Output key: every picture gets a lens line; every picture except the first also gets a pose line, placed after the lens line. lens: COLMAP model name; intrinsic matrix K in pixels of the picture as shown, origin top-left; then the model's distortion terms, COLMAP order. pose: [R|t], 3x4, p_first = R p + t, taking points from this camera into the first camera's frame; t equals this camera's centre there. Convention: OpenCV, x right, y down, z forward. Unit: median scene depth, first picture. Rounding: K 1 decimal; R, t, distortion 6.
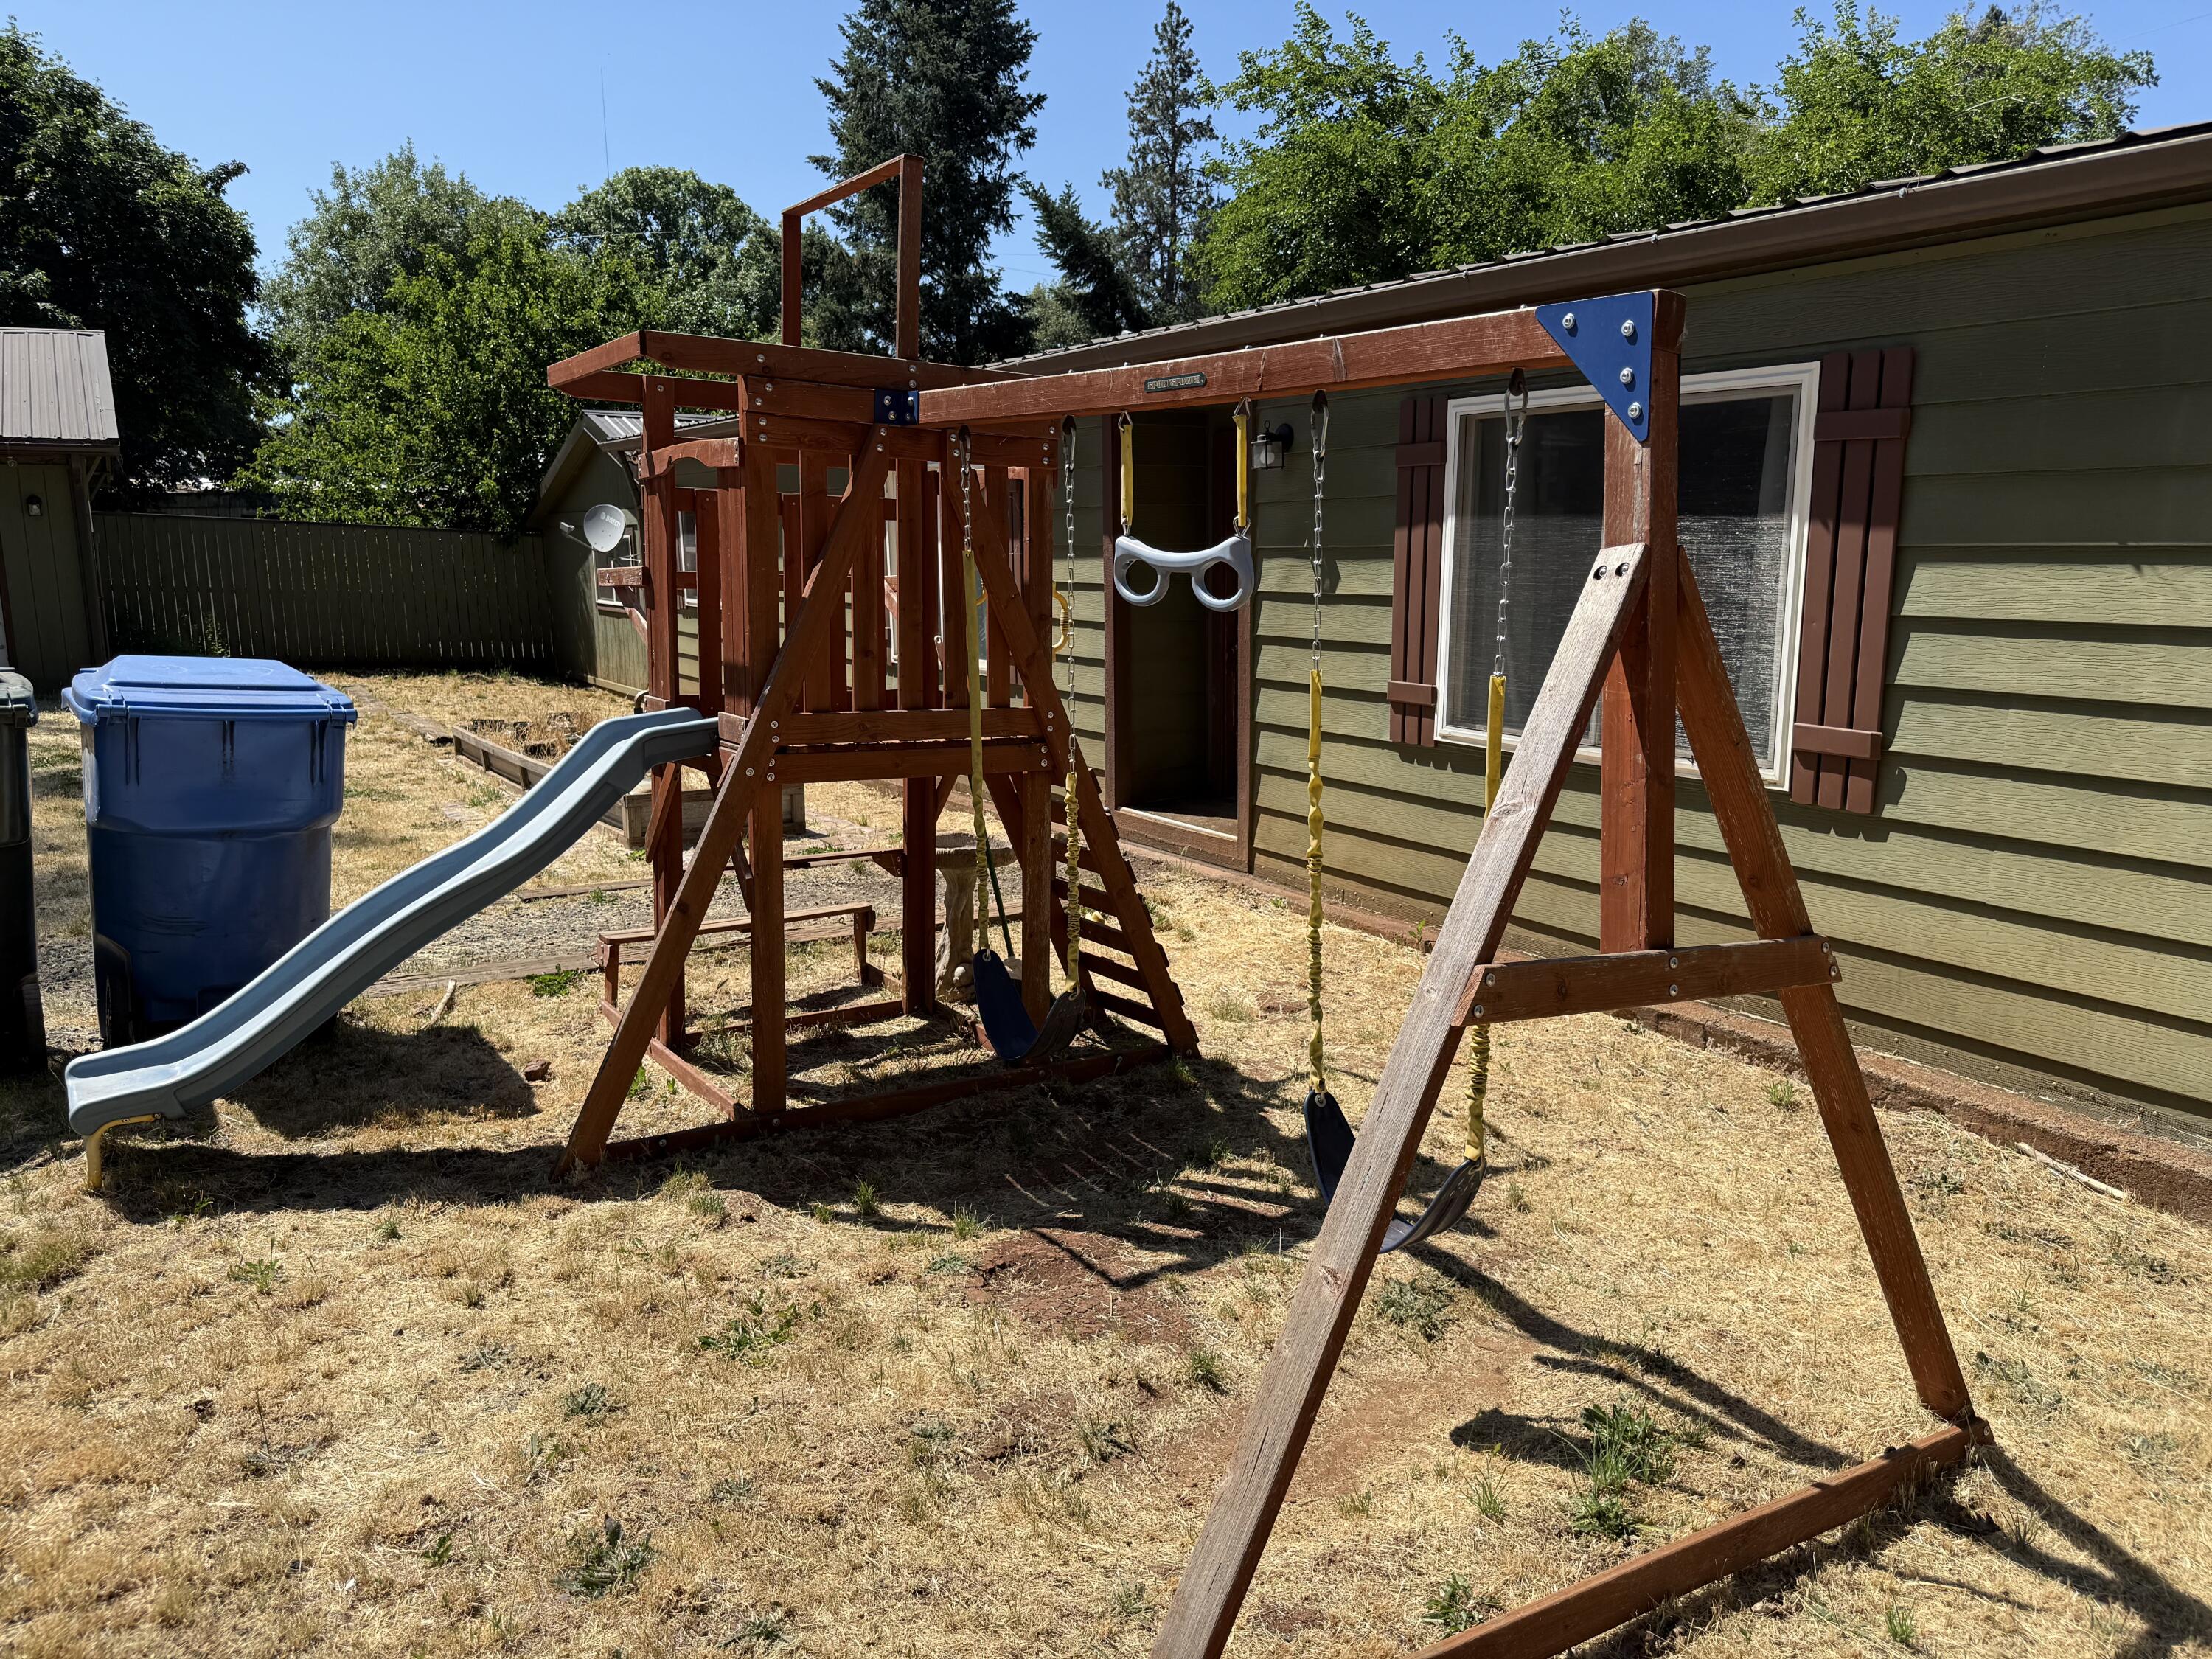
lens RADIAL K [[1544.8, 0, 1119.2], [0, 1544.8, 830.7], [0, 0, 1]] dist [0.048891, -0.060041]
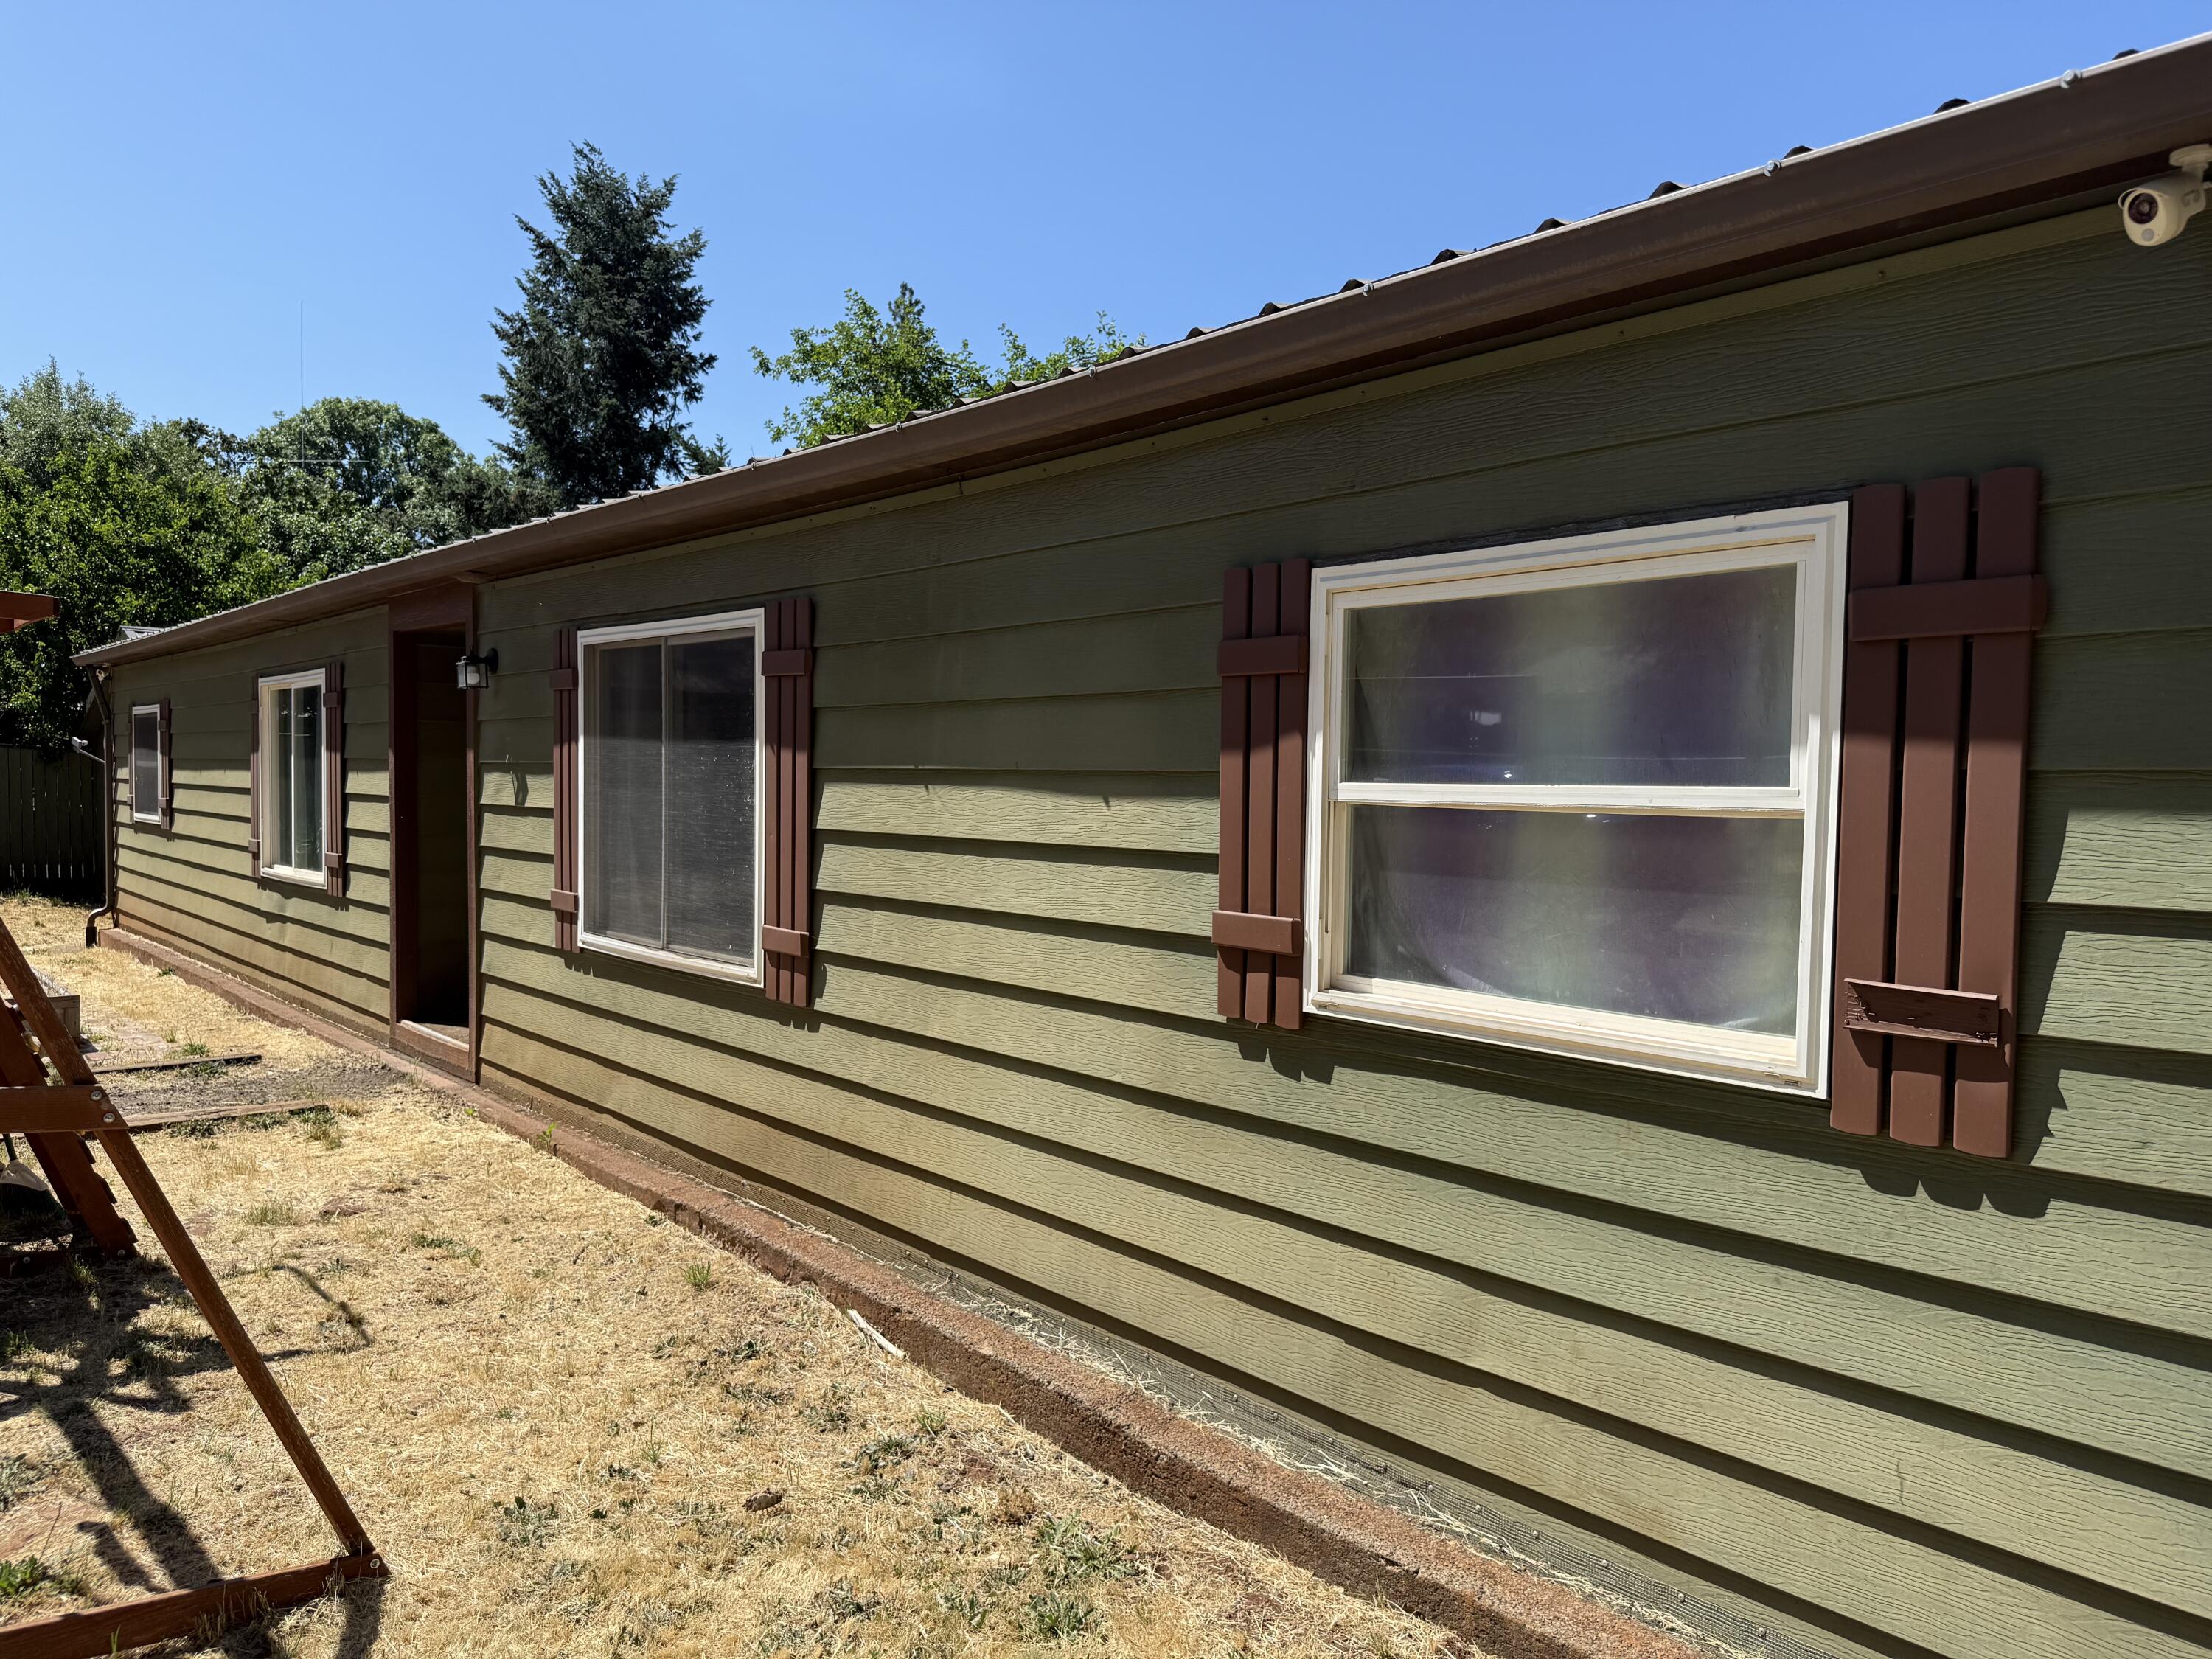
lens RADIAL K [[1544.8, 0, 1119.3], [0, 1544.8, 819.5], [0, 0, 1]] dist [0.048891, -0.060041]
pose [[0.988078, 0.018420, 0.152849, 0.132130], [0.006092, 0.987361, -0.158372, 0.008150], [-0.153834, 0.157415, 0.975477, -0.029611]]
